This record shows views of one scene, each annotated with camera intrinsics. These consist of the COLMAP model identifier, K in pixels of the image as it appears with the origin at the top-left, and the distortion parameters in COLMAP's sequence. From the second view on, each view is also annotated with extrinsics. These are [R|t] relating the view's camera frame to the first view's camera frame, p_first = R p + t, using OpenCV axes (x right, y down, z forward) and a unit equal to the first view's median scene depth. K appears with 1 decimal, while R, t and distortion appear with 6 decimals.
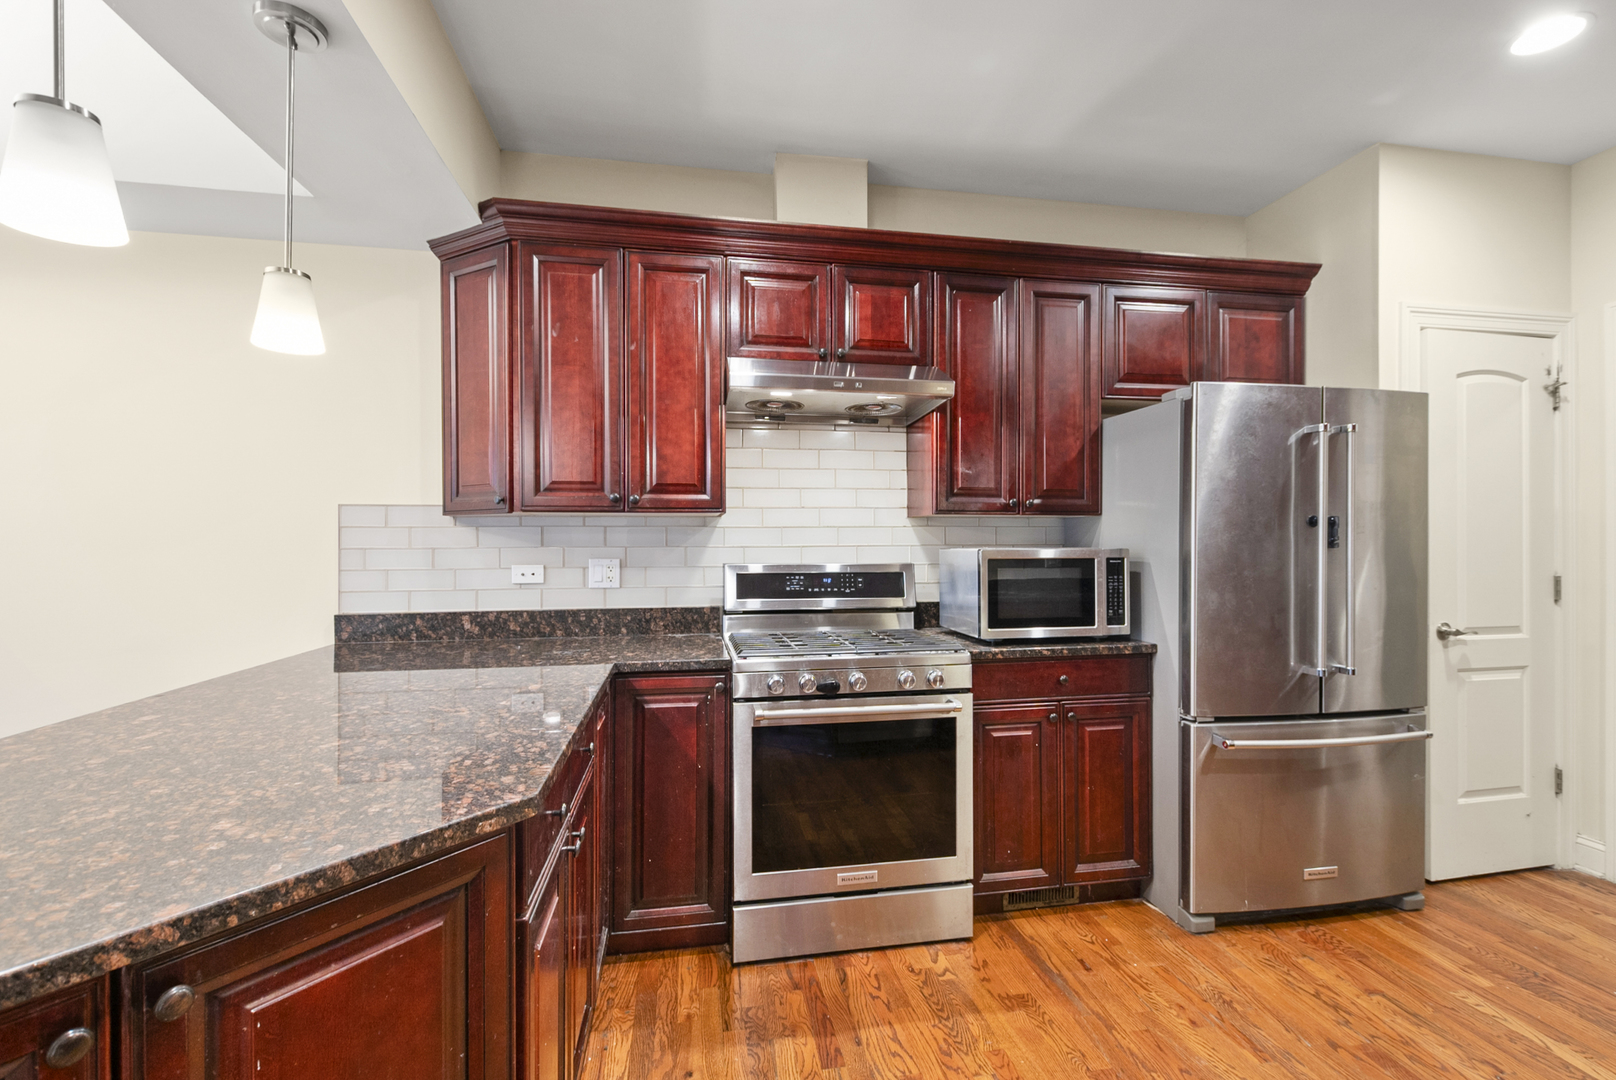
lens RADIAL K [[708.4, 0, 821.9], [0, 708.4, 541.9], [0, 0, 1]] dist [0.016057, -0.000012]
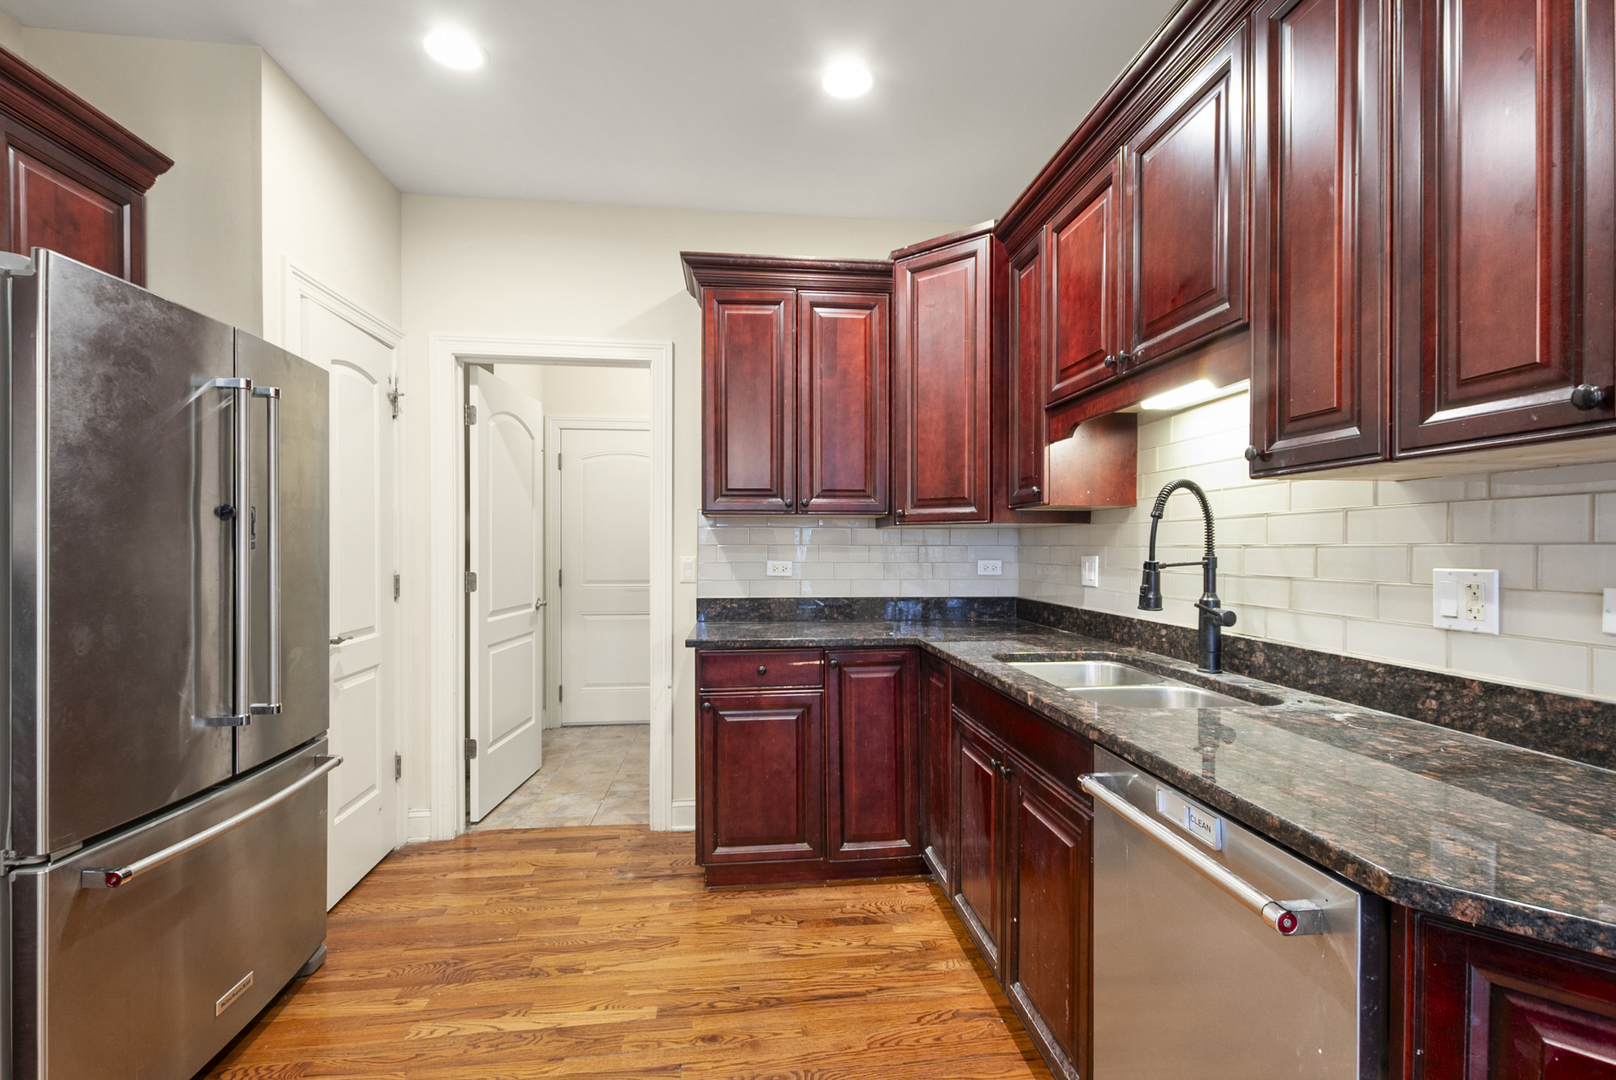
lens RADIAL K [[715.0, 0, 812.1], [0, 715.0, 553.2], [0, 0, 1]] dist [-0.000715, -0.000393]
pose [[0.066779, -0.008594, 0.997731, 0.010876], [-0.005882, 0.999942, 0.009006, 0.002523], [-0.997750, -0.006471, 0.066724, 0.342218]]
